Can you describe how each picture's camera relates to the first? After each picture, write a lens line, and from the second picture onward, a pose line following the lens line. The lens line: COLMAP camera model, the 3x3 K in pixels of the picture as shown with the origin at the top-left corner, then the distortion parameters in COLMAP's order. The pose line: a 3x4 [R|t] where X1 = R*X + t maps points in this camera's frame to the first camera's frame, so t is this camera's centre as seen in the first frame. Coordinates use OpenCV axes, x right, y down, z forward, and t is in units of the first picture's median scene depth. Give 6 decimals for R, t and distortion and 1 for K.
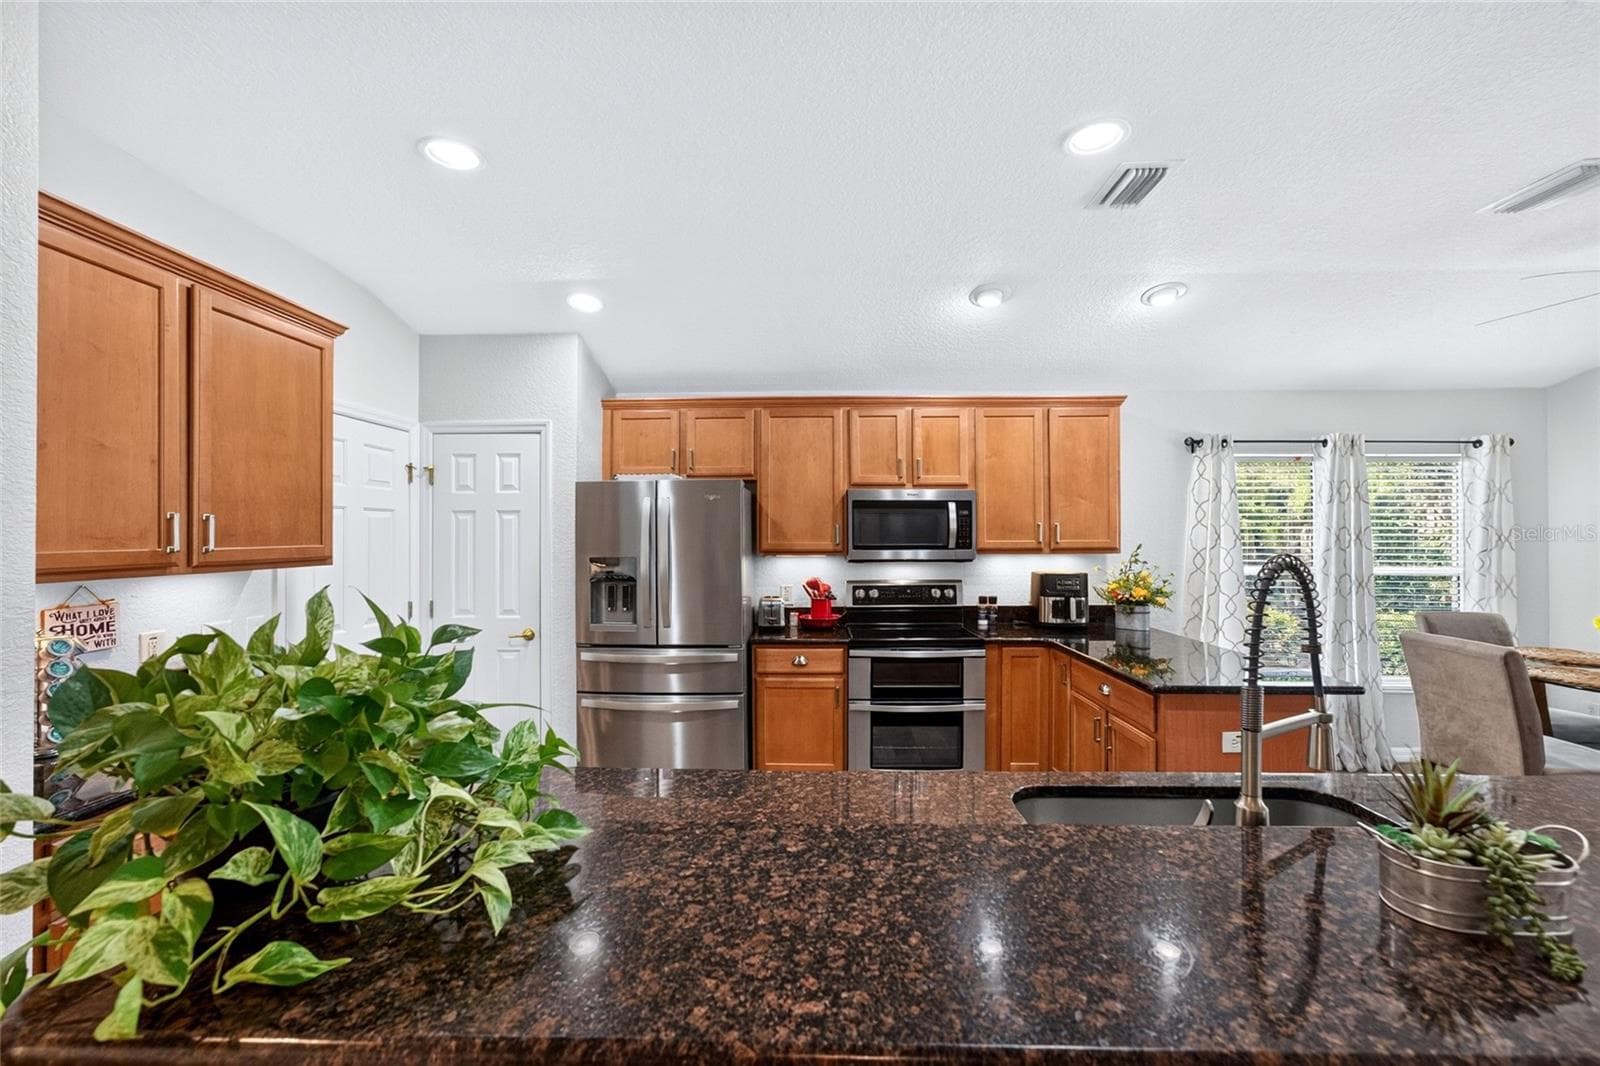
lens RADIAL K [[656.2, 0, 813.6], [0, 656.2, 534.4], [0, 0, 1]] dist [0.009894, 0.000006]
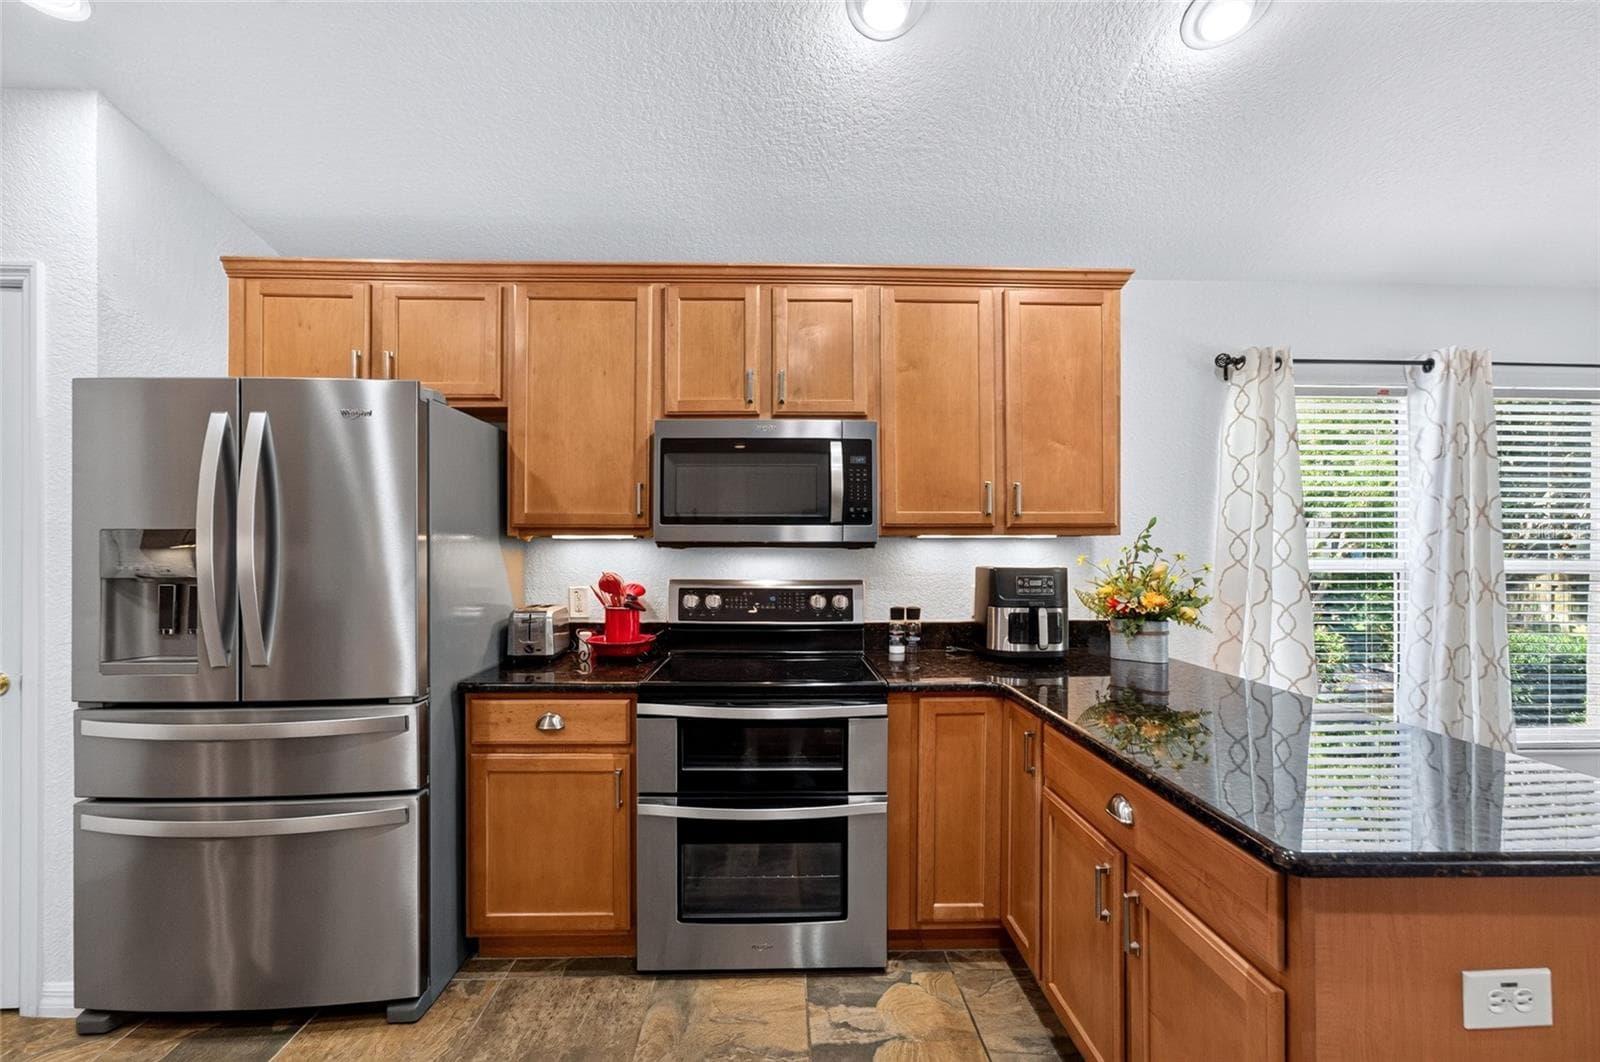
lens RADIAL K [[656.4, 0, 802.1], [0, 656.4, 547.6], [0, 0, 1]] dist [0.002447, 0.000445]
pose [[0.999098, 0.001855, 0.042422, 0.152081], [-0.001784, 0.999997, -0.001715, 0.042819], [-0.042425, 0.001638, 0.999098, 0.416069]]
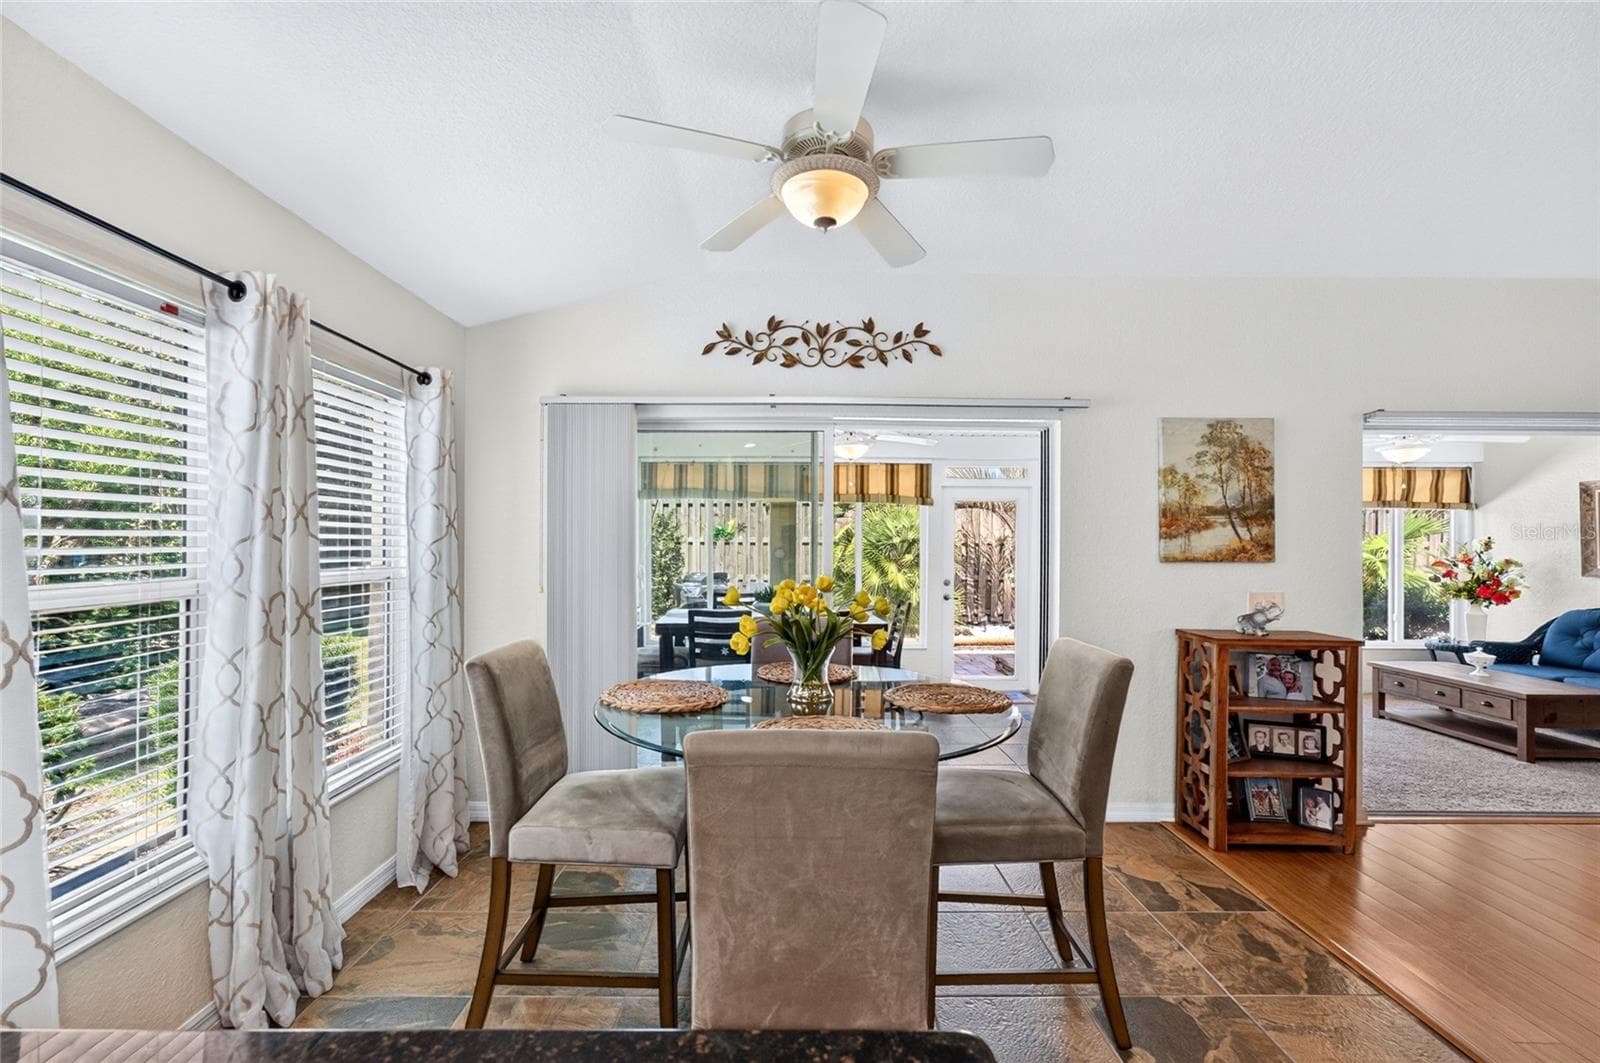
lens RADIAL K [[662.9, 0, 774.7], [0, 662.9, 536.9], [0, 0, 1]] dist [0.000932, 0.000202]
pose [[0.006581, 0.006346, 0.999958, 0.368470], [-0.000915, 0.999979, -0.006340, 0.026115], [-0.999978, -0.000873, 0.006587, 0.690107]]
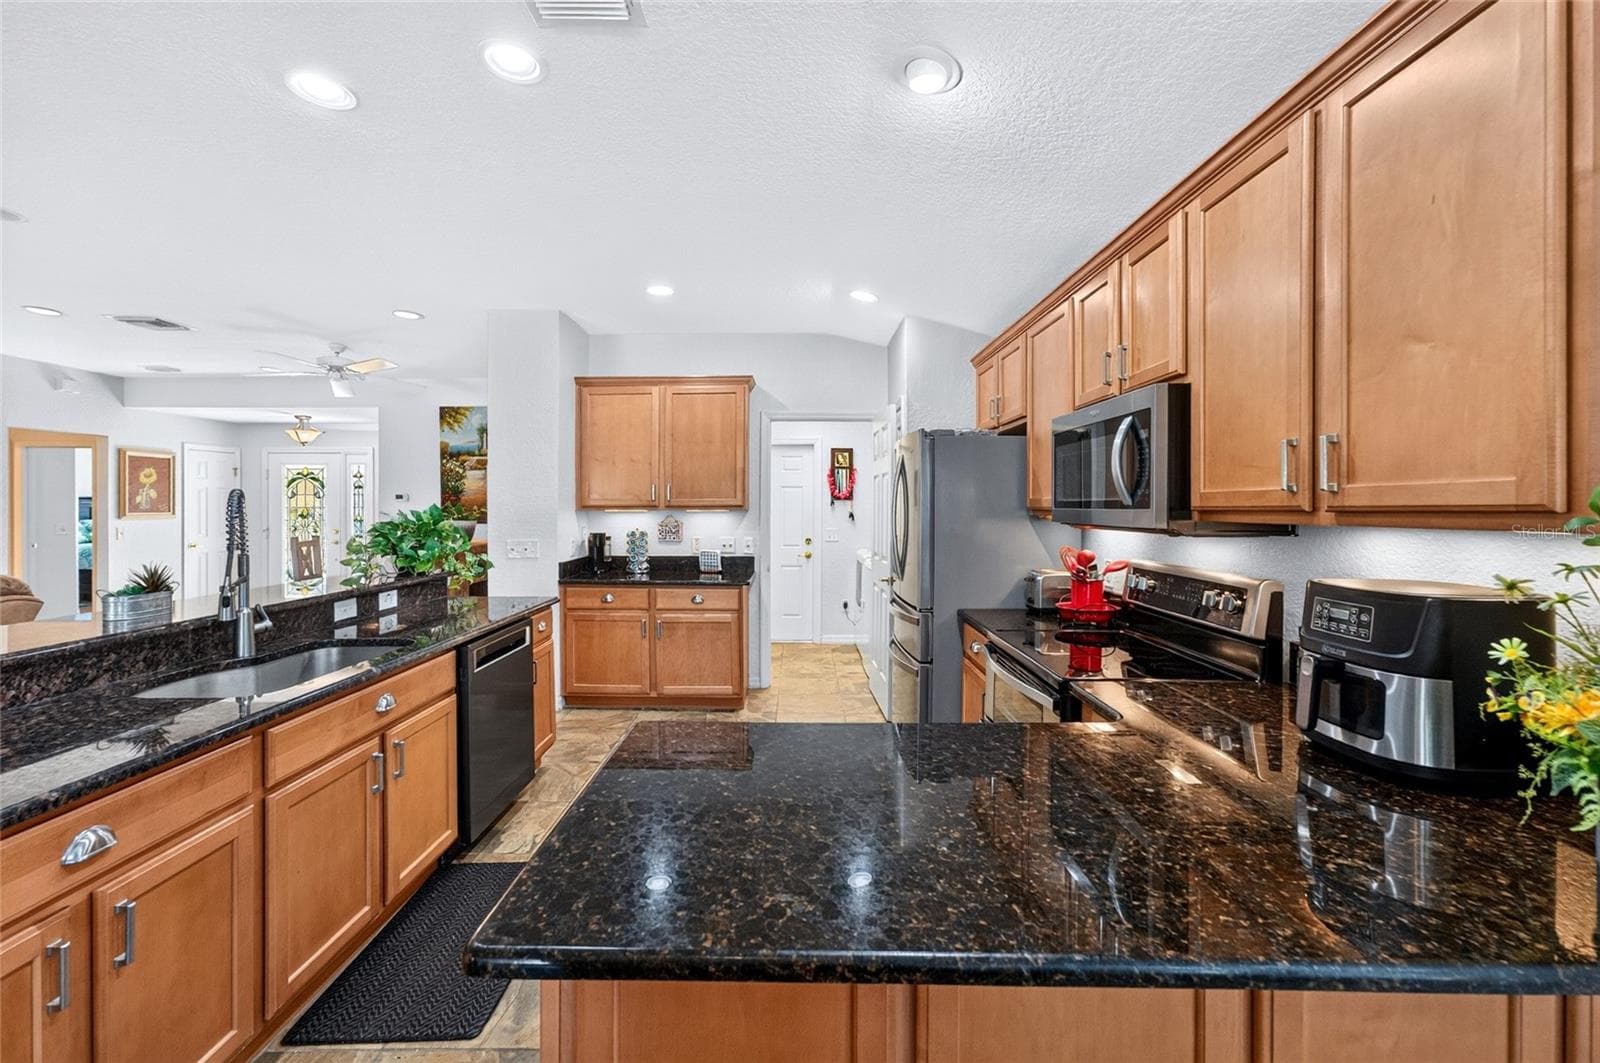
lens RADIAL K [[660.4, 0, 810.9], [0, 660.4, 508.6], [0, 0, 1]] dist [0.007107, 0.000512]
pose [[0.032820, 0.005803, -0.999444, 0.701863], [0.004888, 0.999970, 0.005966, 0.018355], [0.999449, -0.005081, 0.032790, 0.719599]]
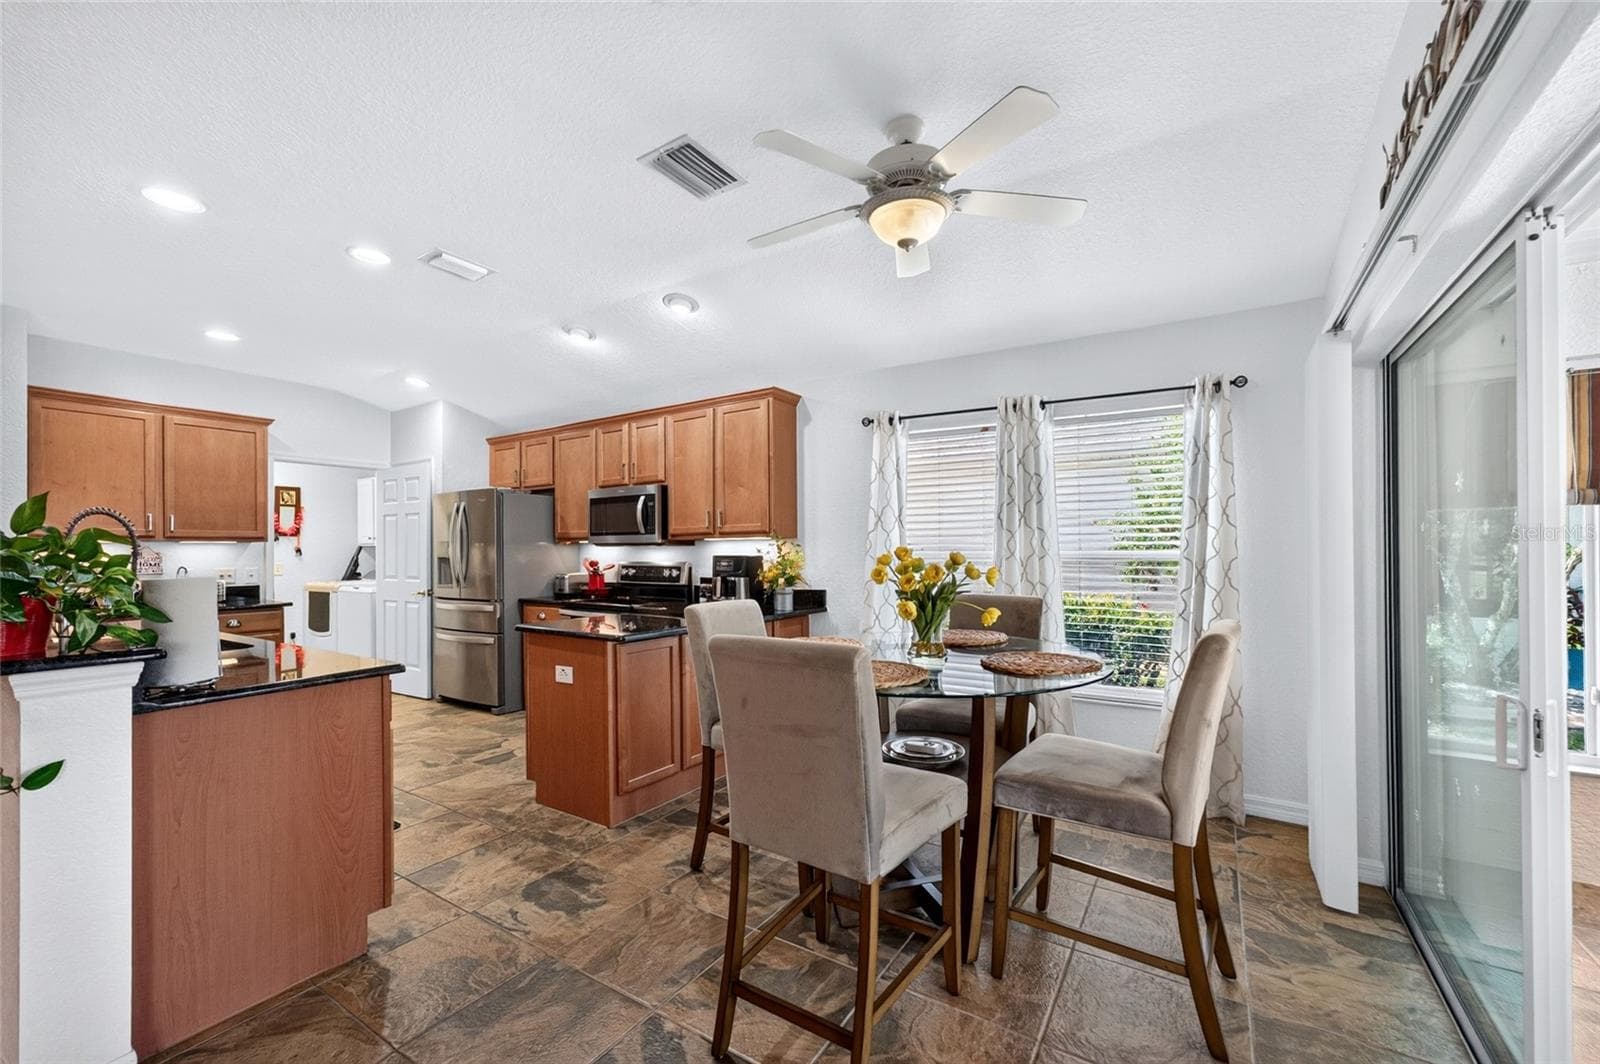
lens RADIAL K [[657.0, 0, 792.4], [0, 657.0, 549.7], [0, 0, 1]] dist [-0.054127, 0.057657]
pose [[0.845458, -0.004534, -0.534023, 1.072666], [0.006536, 0.999977, 0.001856, 0.049112], [0.534003, -0.005059, 0.845468, 0.114102]]
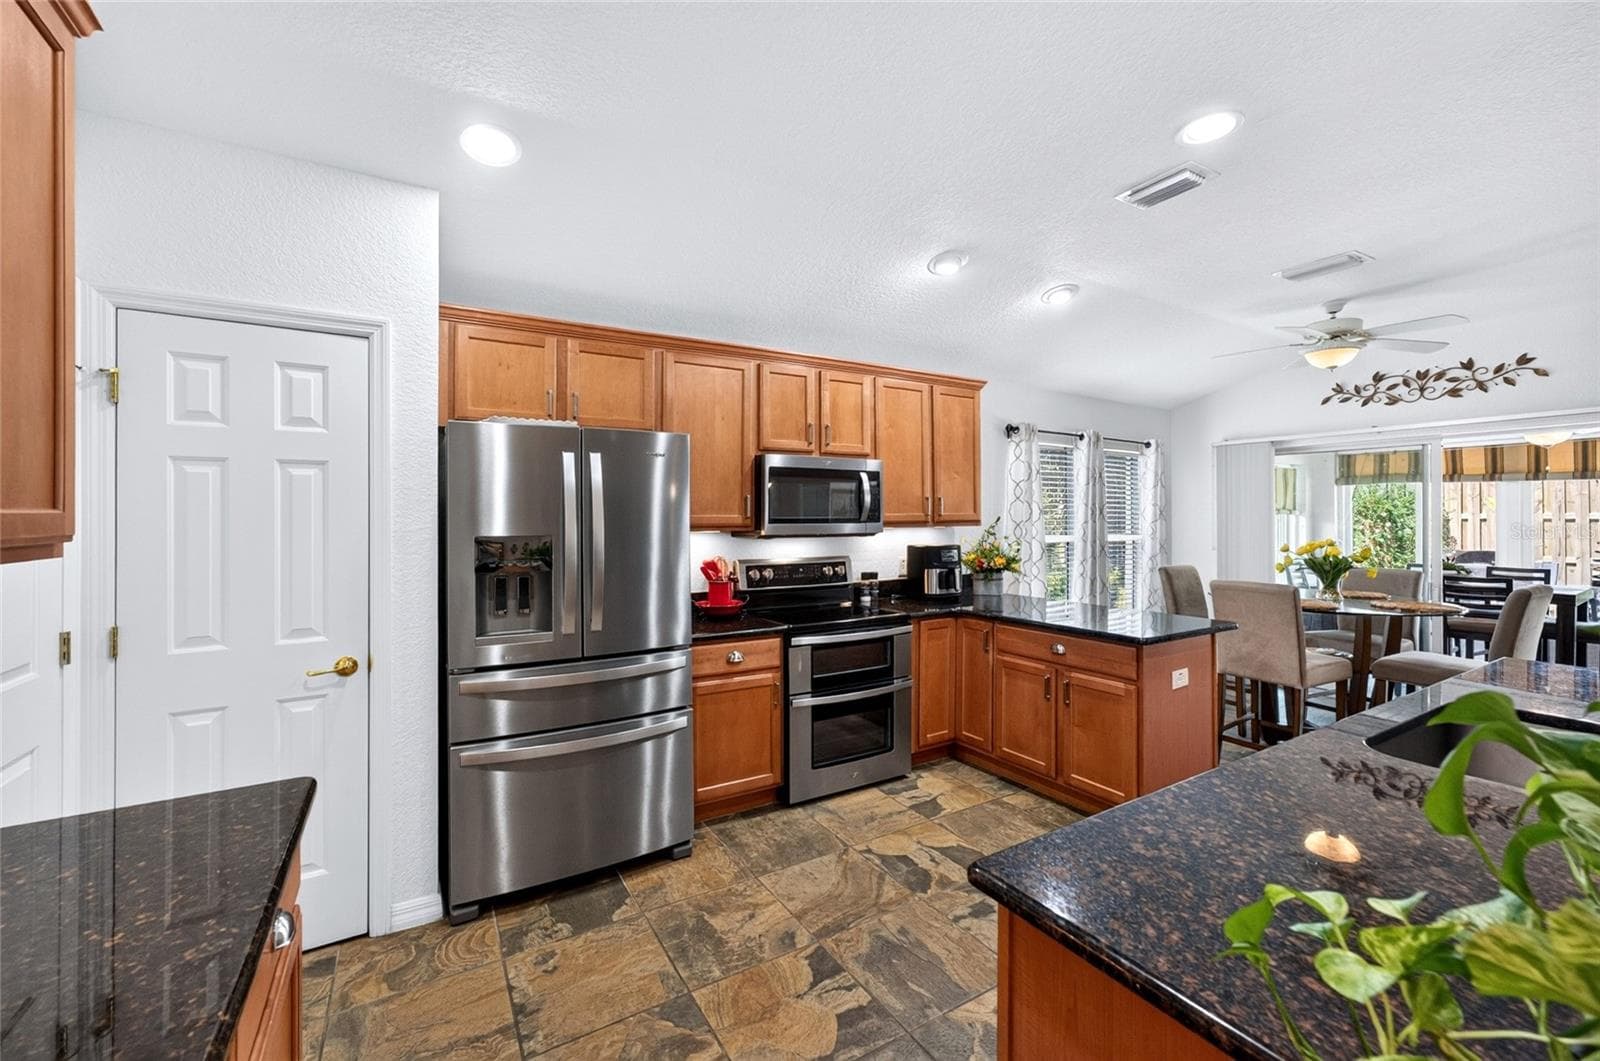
lens RADIAL K [[675.9, 0, 822.7], [0, 675.9, 516.8], [0, 0, 1]] dist [-0.002488, 0.000001]
pose [[0.835810, -0.001605, 0.549016, -0.364887], [0.001420, 0.999999, 0.000763, 0.012715], [-0.549017, 0.000142, 0.835811, 0.212446]]
